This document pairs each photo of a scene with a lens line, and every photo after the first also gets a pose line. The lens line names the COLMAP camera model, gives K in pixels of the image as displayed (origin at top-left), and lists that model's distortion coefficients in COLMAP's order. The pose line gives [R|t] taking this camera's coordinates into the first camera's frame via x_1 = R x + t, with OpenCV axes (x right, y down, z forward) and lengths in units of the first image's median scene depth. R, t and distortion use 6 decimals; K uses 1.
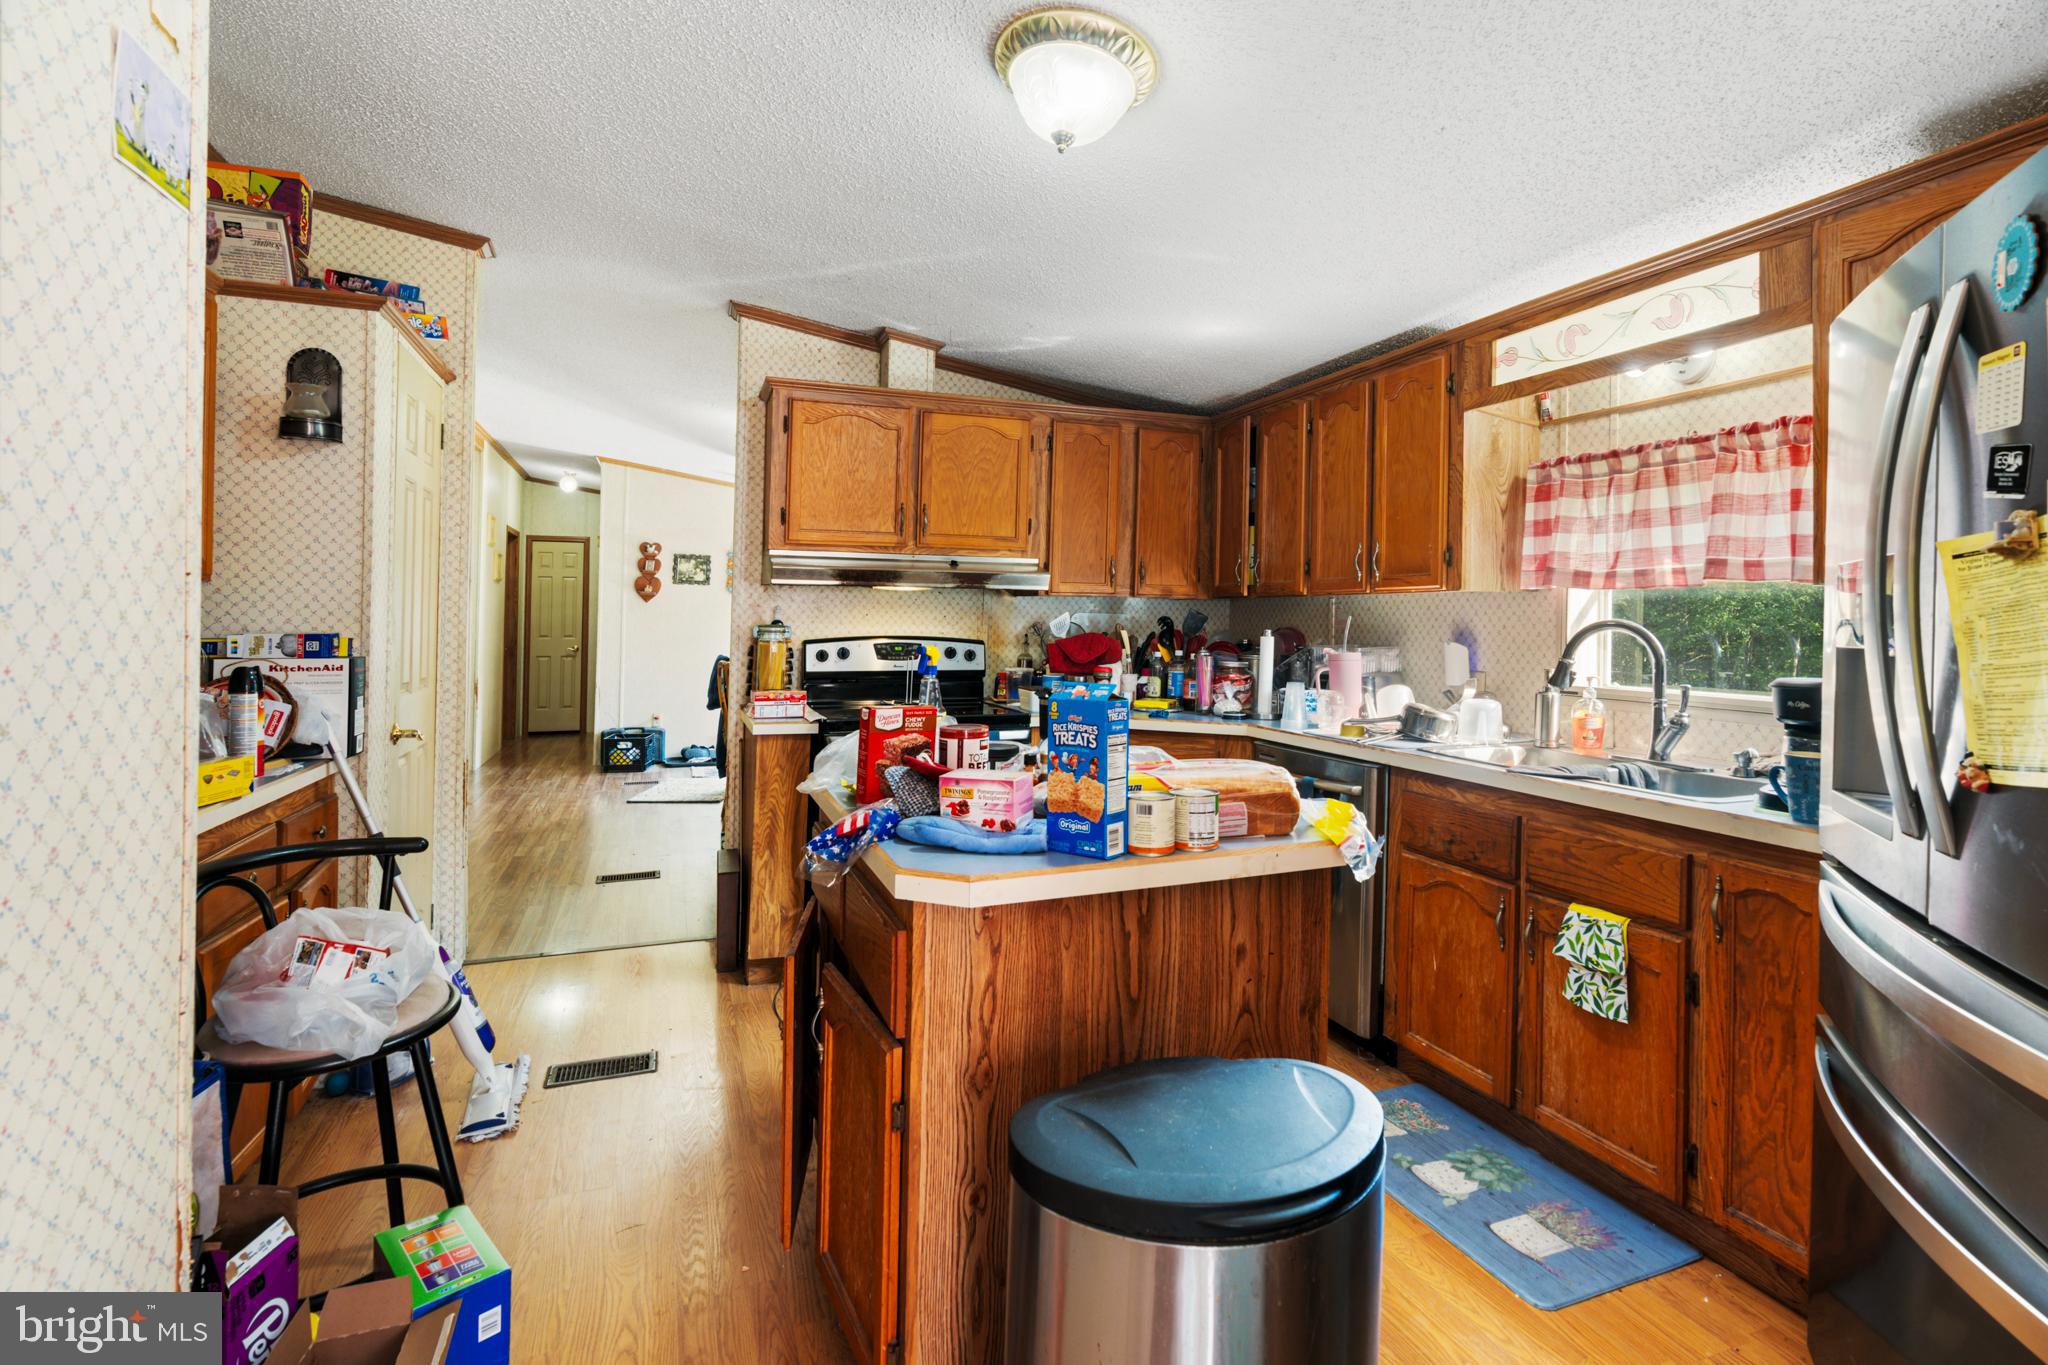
lens RADIAL K [[958.7, 0, 1031.1], [0, 958.7, 641.7], [0, 0, 1]] dist [0.001847, 0.000566]
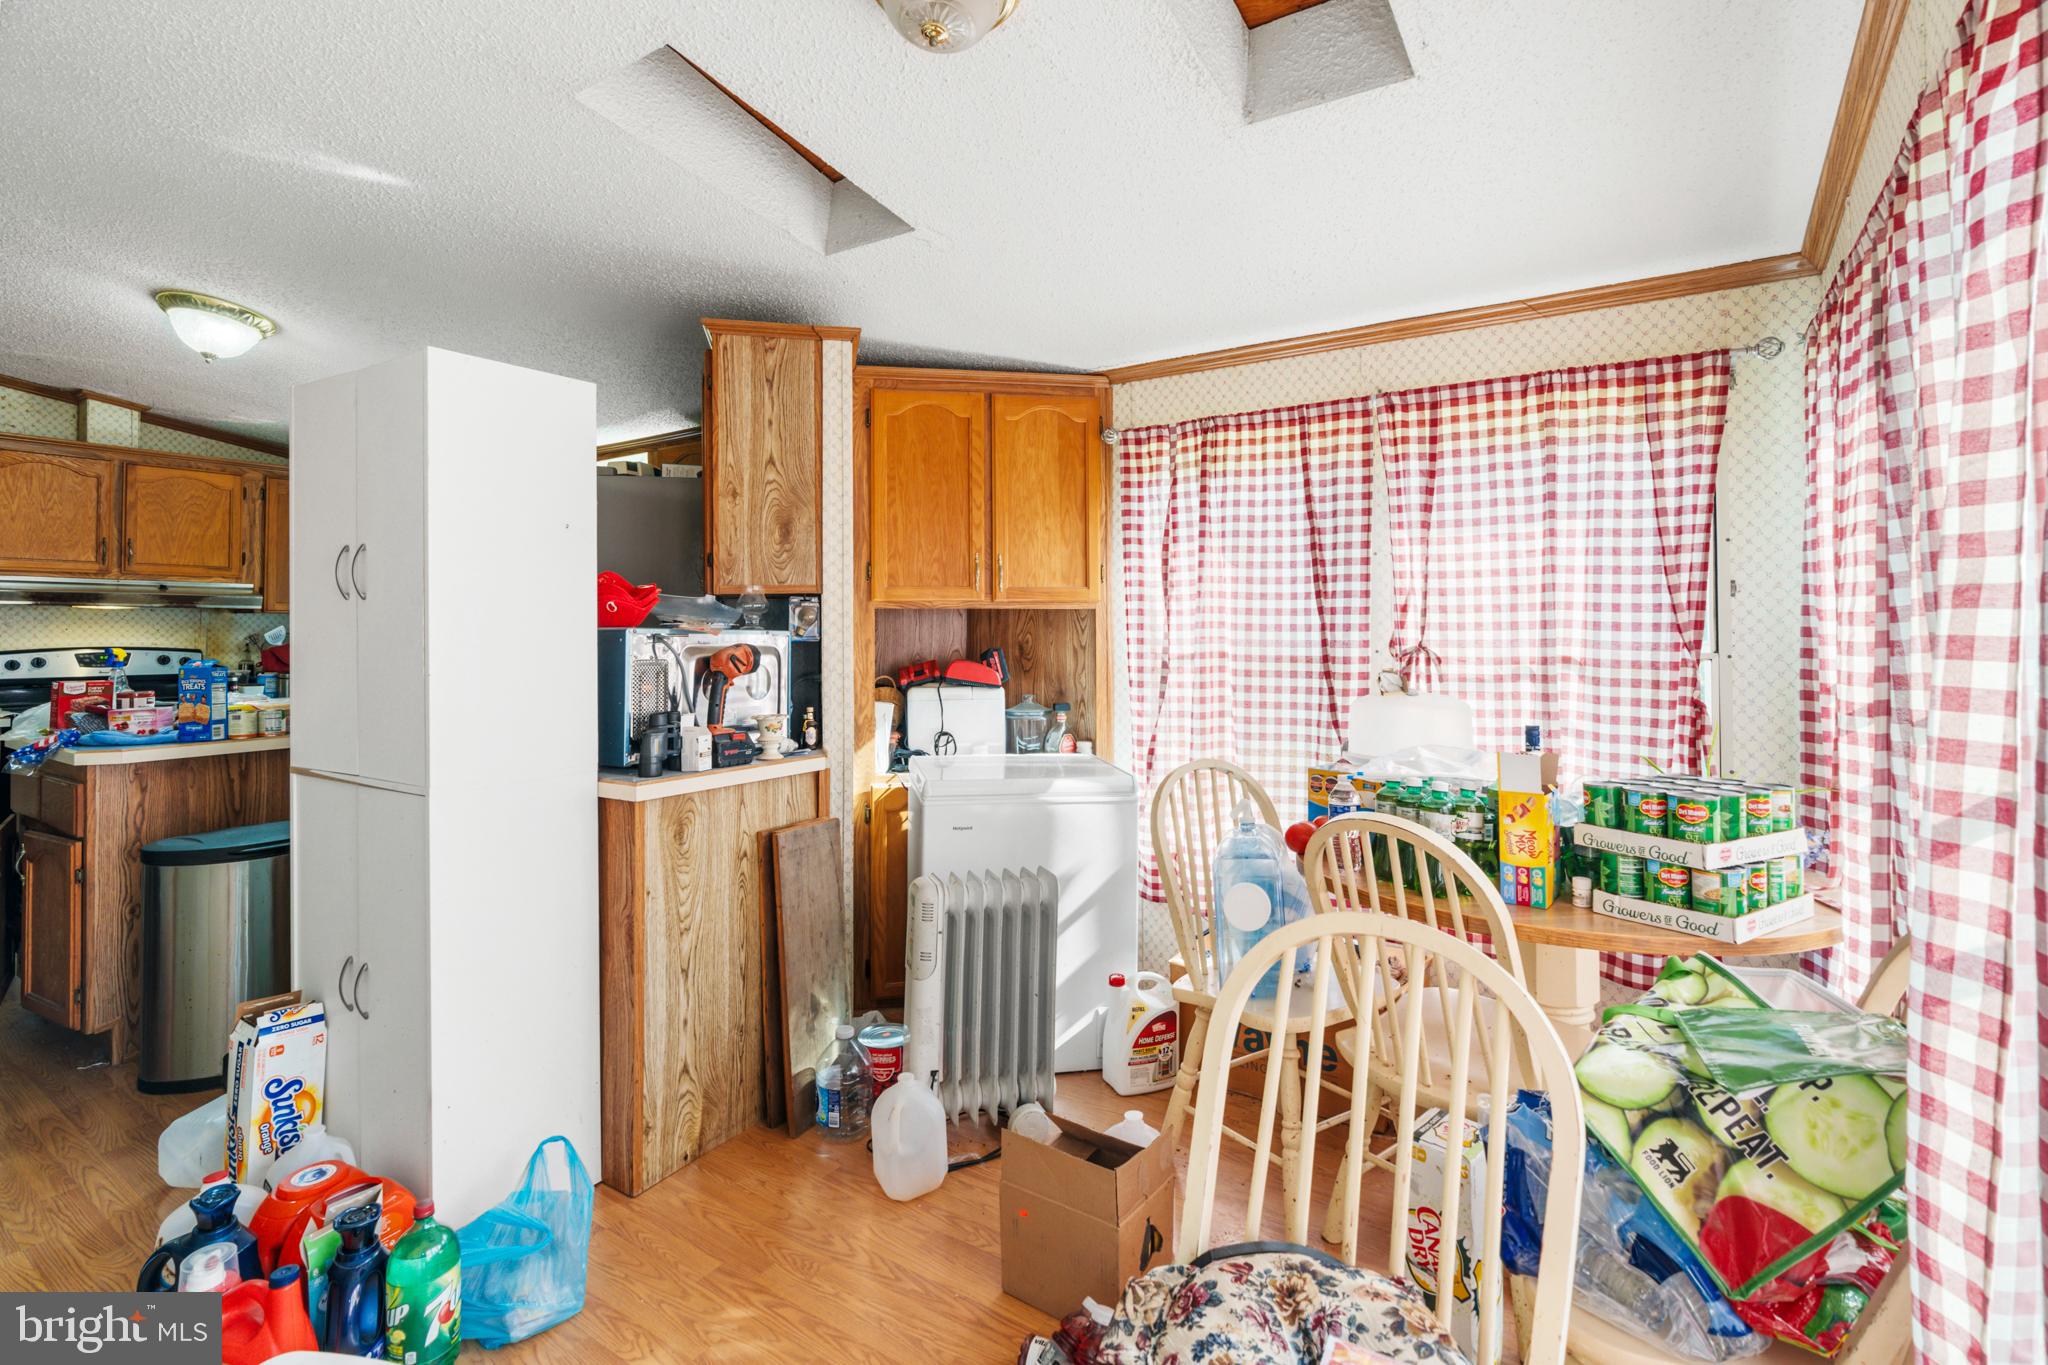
lens RADIAL K [[958.7, 0, 1031.1], [0, 958.7, 641.7], [0, 0, 1]] dist [0.001847, 0.000566]
pose [[0.821043, -0.017382, 0.570602, 0.135188], [0.023844, 0.999708, -0.003855, 0.021138], [-0.570368, 0.016771, 0.821218, -0.680446]]
